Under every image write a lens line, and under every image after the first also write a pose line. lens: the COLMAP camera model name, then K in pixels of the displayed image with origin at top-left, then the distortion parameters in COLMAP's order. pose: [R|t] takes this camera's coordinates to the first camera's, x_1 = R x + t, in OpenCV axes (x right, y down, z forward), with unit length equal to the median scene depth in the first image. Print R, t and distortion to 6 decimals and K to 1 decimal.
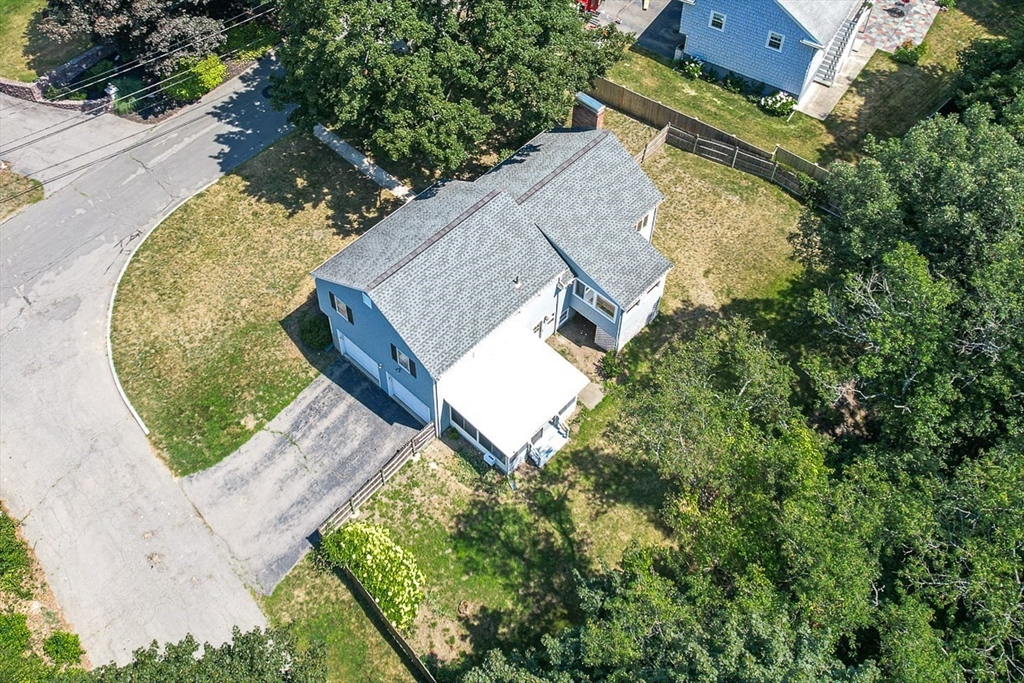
lens RADIAL K [[988.4, 0, 482.5], [0, 988.4, 199.0], [0, 0, 1]] dist [-0.053606, 0.016456]
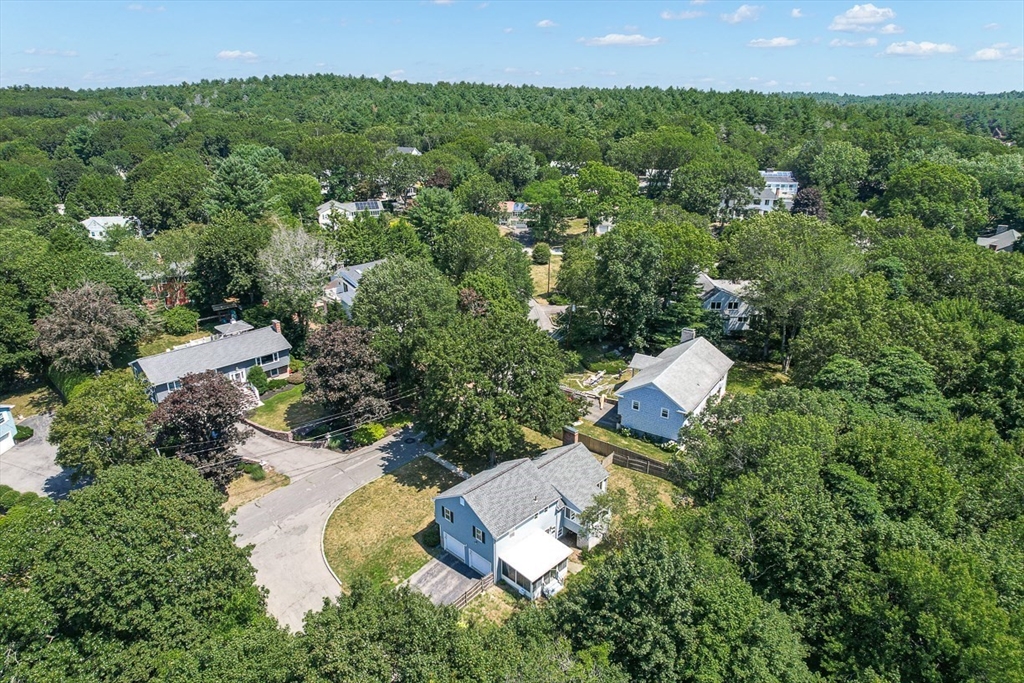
lens RADIAL K [[657.4, 0, 512.0], [0, 657.4, 341.5], [0, 0, 1]] dist [-0.070115, 0.082326]
pose [[0.999975, 0.005042, -0.005004, -0.007561], [-0.006689, 0.905336, -0.424643, 0.328561], [0.002389, 0.424666, 0.905347, -0.317618]]
